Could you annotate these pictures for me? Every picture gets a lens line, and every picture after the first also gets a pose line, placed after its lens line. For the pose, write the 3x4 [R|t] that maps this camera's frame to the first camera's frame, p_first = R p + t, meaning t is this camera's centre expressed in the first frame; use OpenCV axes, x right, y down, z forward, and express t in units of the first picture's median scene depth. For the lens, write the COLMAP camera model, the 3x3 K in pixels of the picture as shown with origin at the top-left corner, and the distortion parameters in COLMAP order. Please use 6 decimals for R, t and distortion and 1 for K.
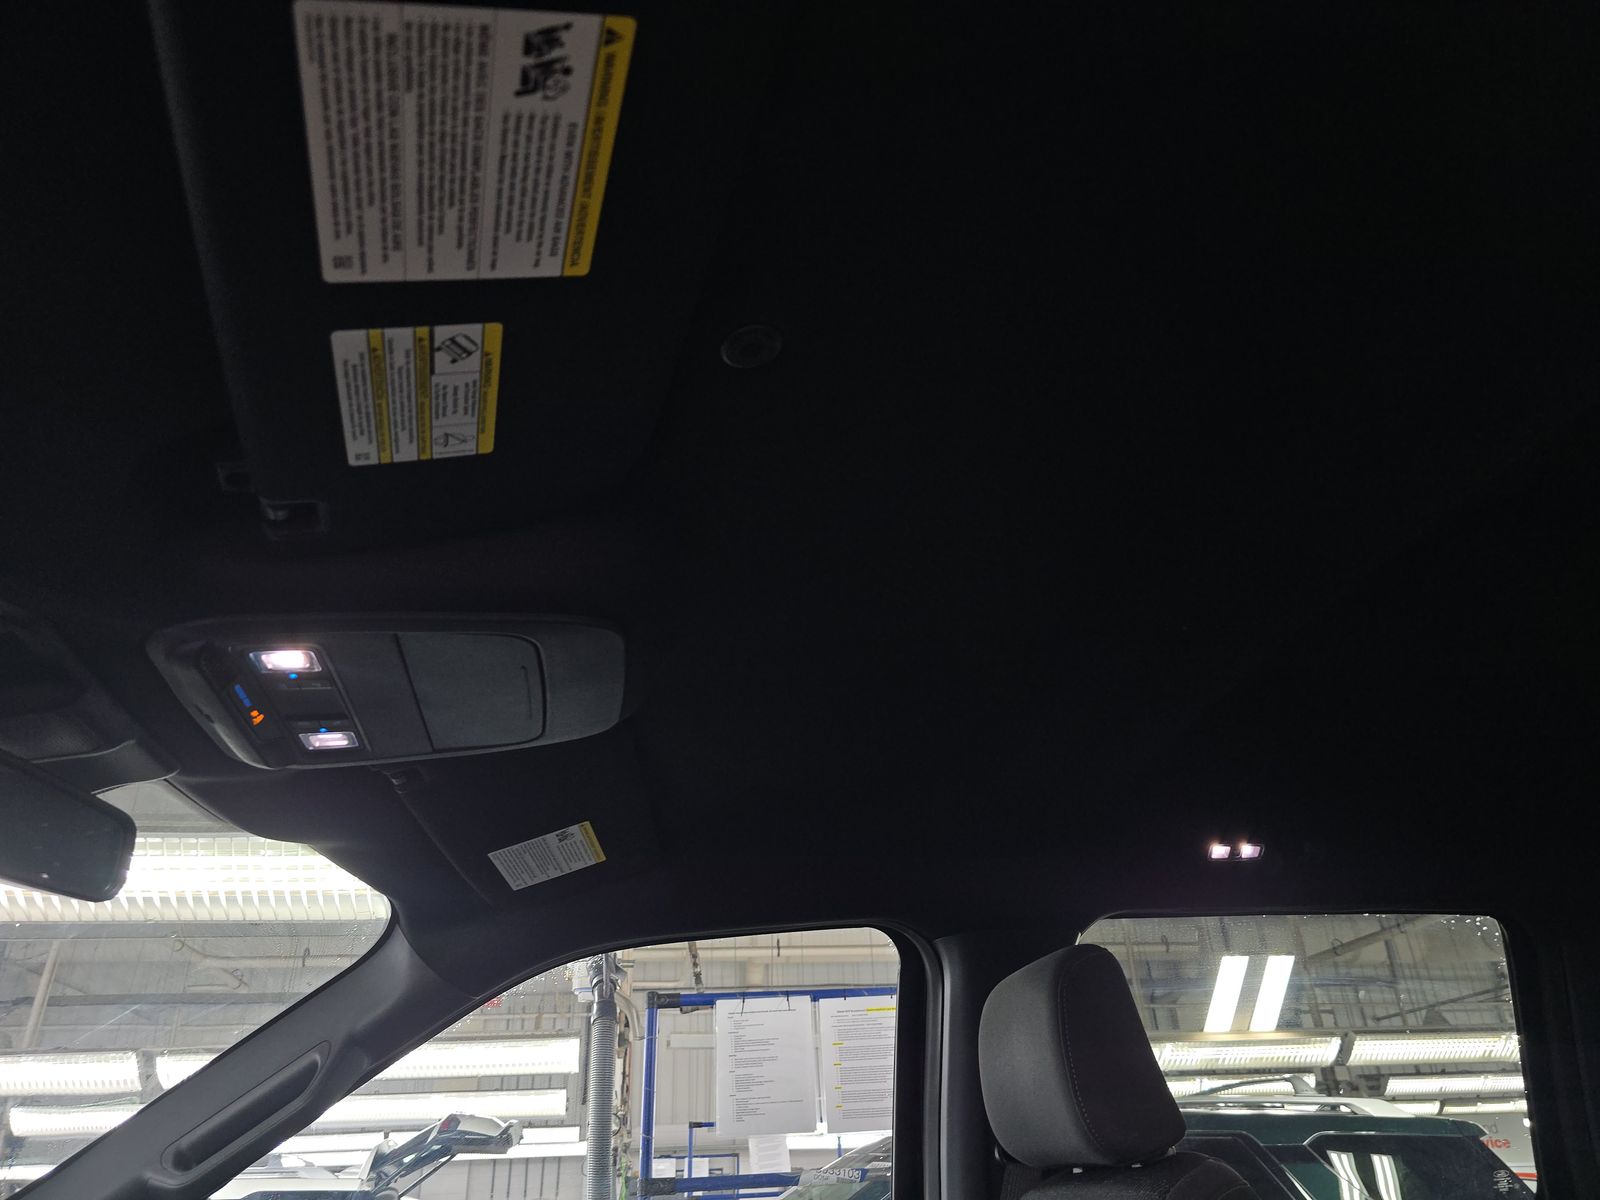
lens RADIAL K [[1077.6, 0, 802.6], [0, 1077.6, 617.6], [0, 0, 1]] dist [0.043093, -0.048187]
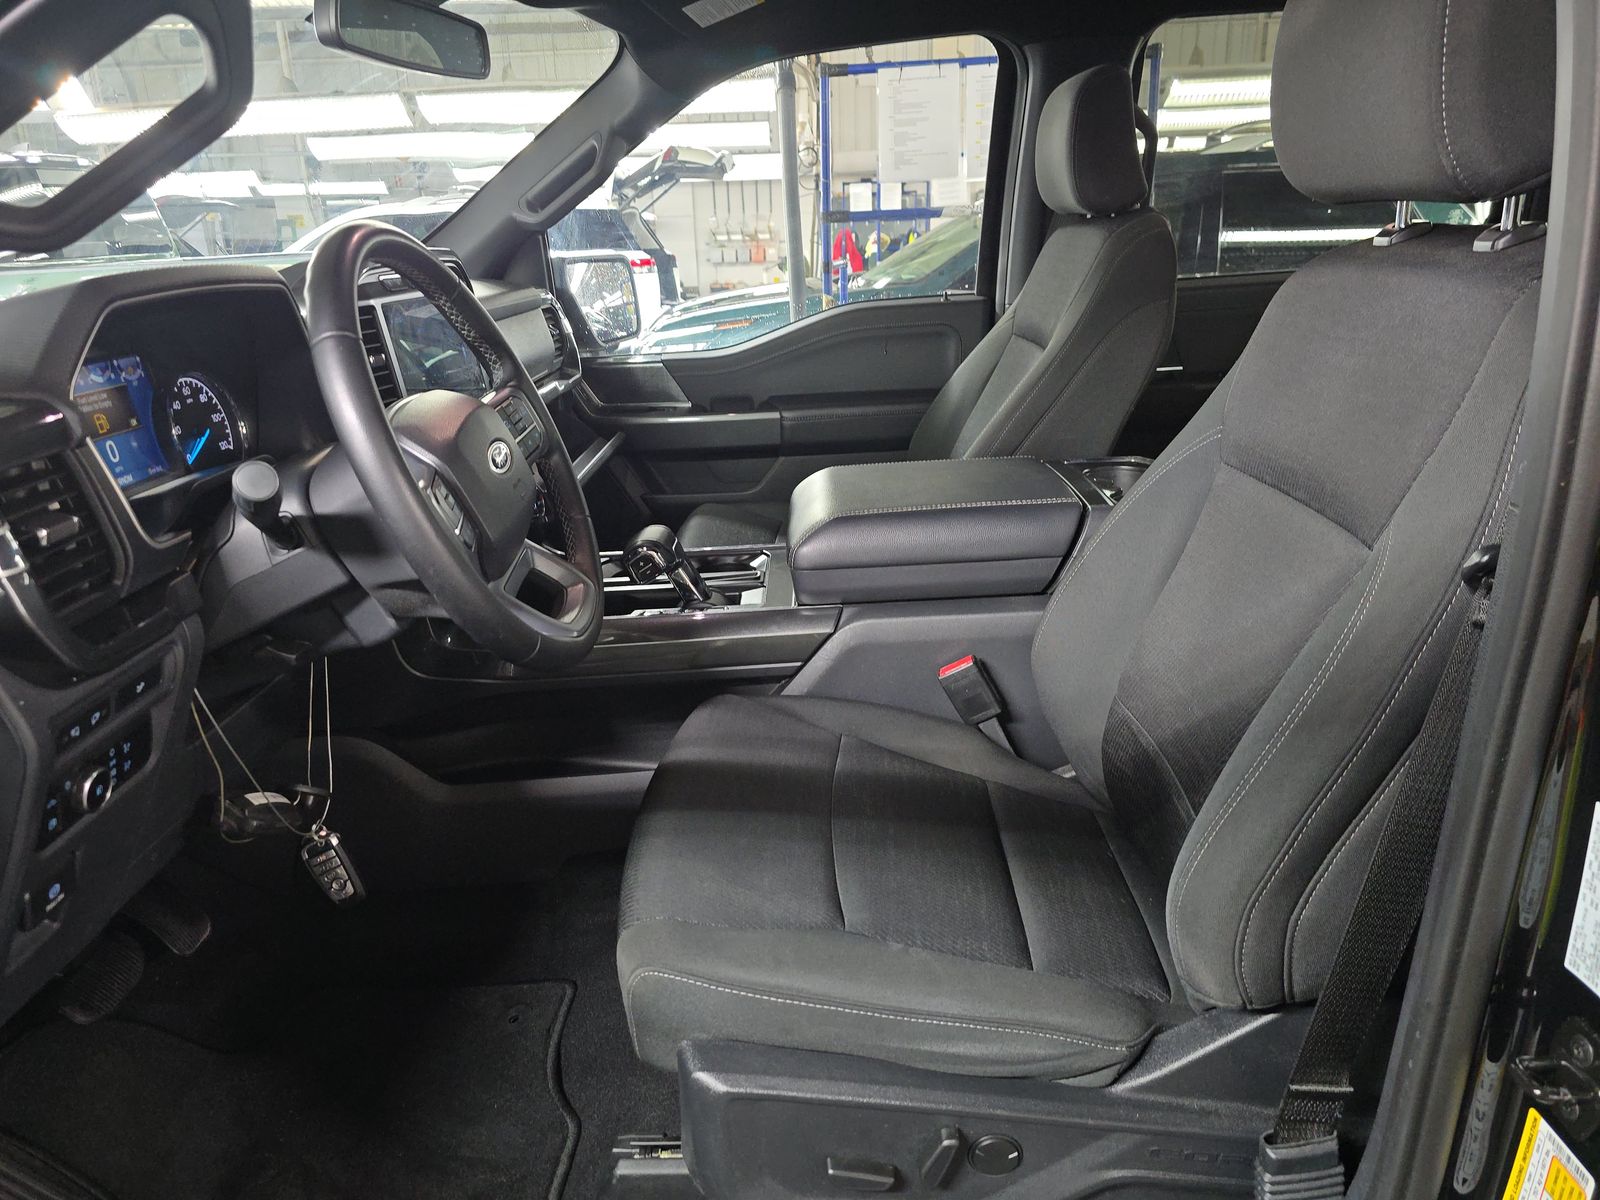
lens RADIAL K [[1077.6, 0, 802.6], [0, 1077.6, 617.6], [0, 0, 1]] dist [0.043093, -0.048187]
pose [[0.985295, 0.069117, -0.156259, 0.064988], [0.071303, 0.664763, 0.743644, -0.134261], [0.155274, -0.743850, 0.650059, -0.225324]]
